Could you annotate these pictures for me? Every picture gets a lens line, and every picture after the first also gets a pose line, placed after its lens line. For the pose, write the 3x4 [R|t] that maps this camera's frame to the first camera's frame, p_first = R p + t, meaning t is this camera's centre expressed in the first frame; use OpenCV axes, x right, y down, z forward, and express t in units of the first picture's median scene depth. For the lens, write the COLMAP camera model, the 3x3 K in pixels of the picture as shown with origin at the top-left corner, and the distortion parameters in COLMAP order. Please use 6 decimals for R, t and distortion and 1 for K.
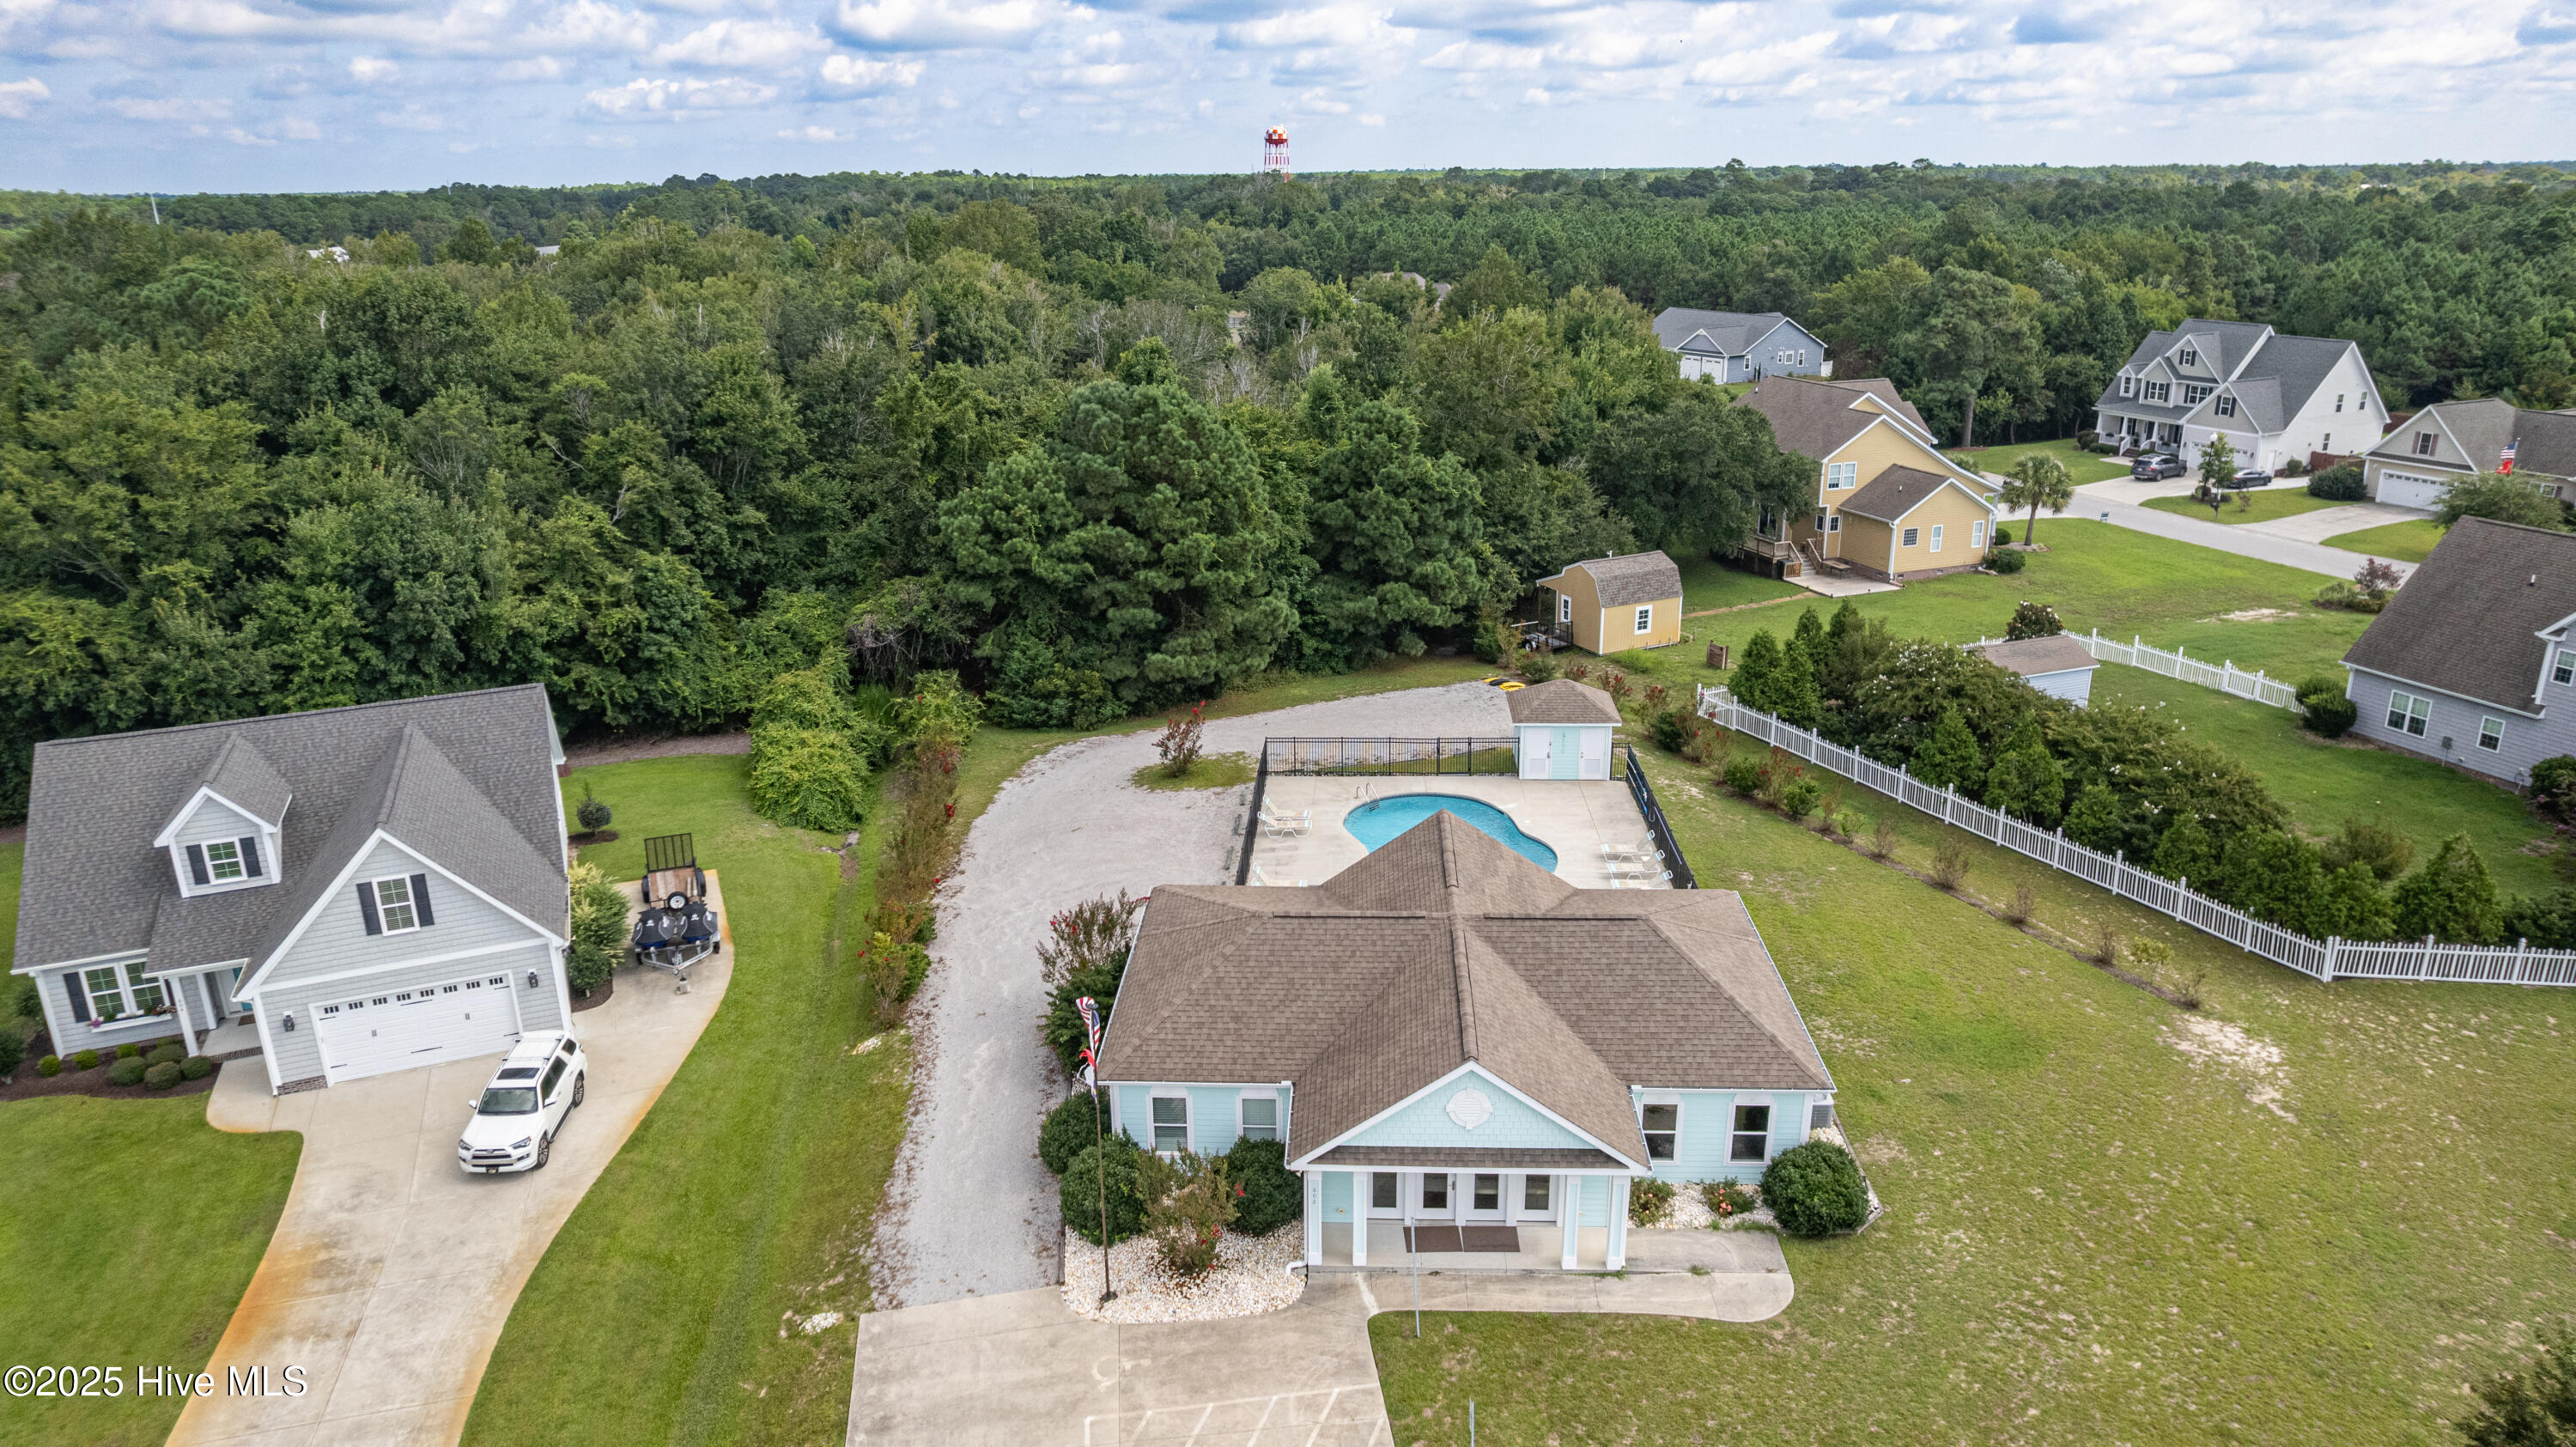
lens RADIAL K [[1650.1, 0, 1288.0], [0, 1650.1, 723.5], [0, 0, 1]] dist [-0.076239, 0.069619]
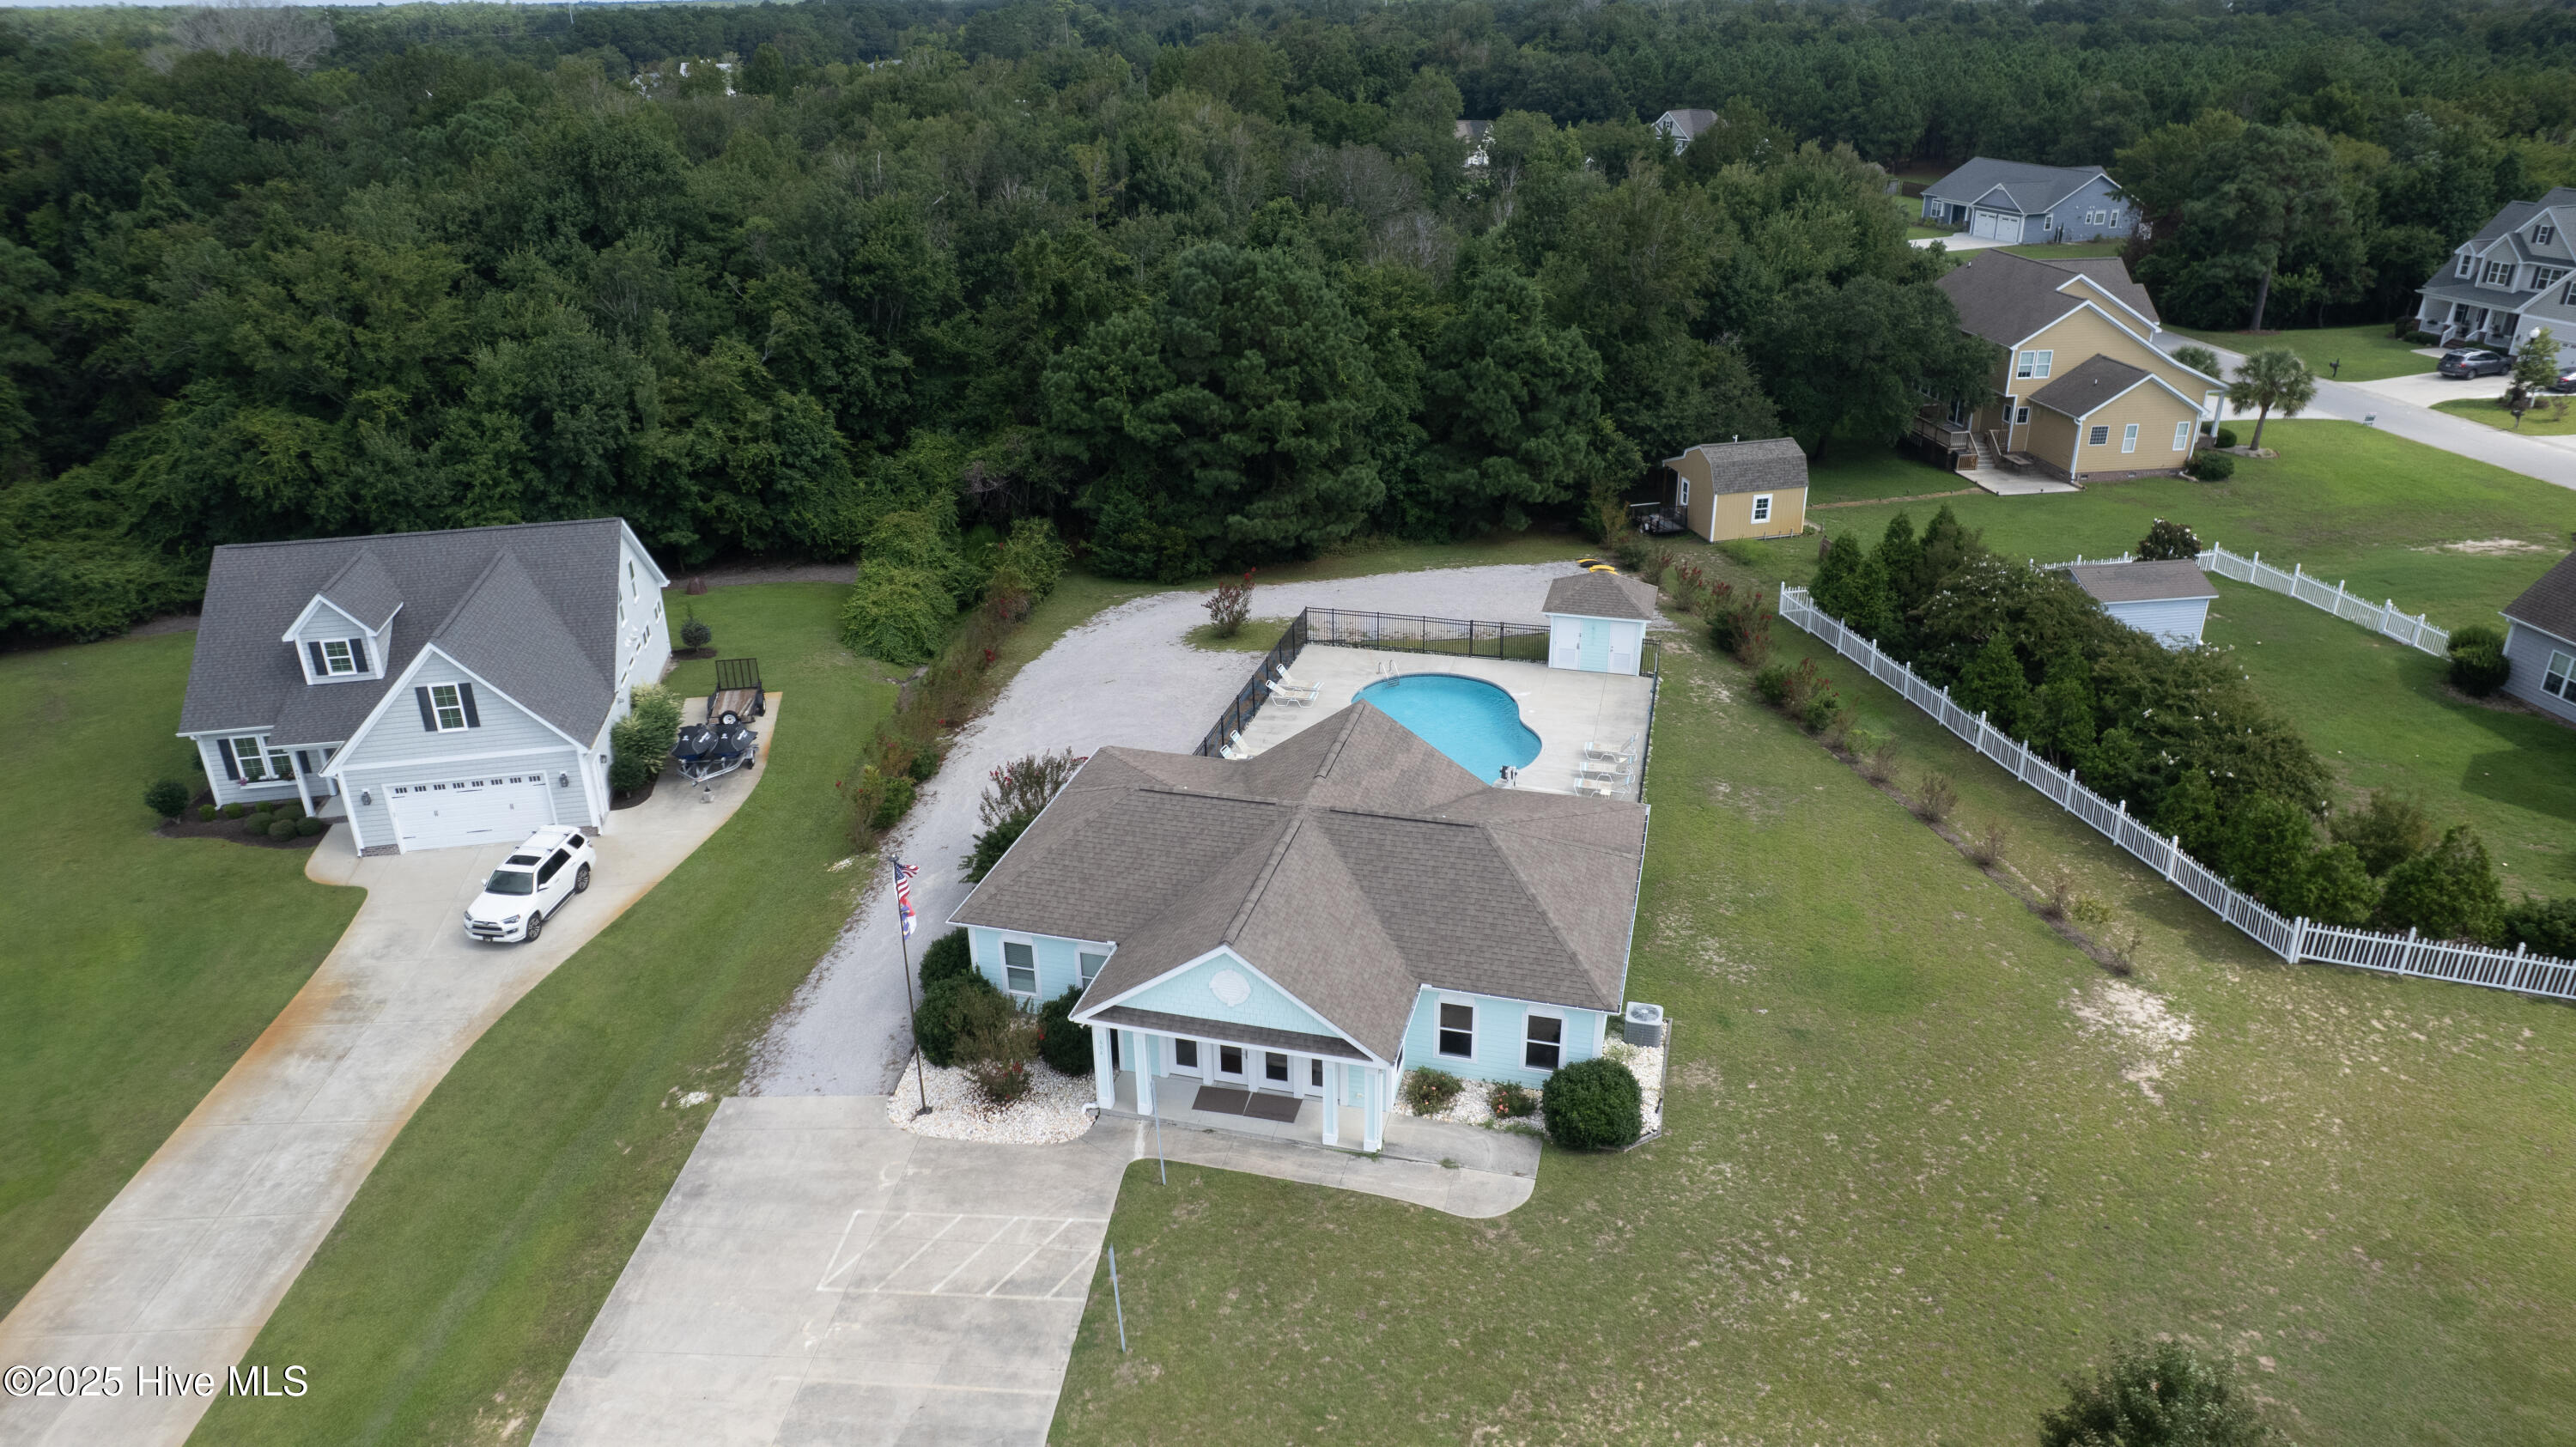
lens RADIAL K [[1650.1, 0, 1288.0], [0, 1650.1, 723.5], [0, 0, 1]] dist [-0.076239, 0.069619]
pose [[0.976757, 0.088699, -0.195137, 0.188848], [-0.068040, 0.991583, 0.110149, -0.032841], [0.203265, -0.094312, 0.974571, -0.017159]]
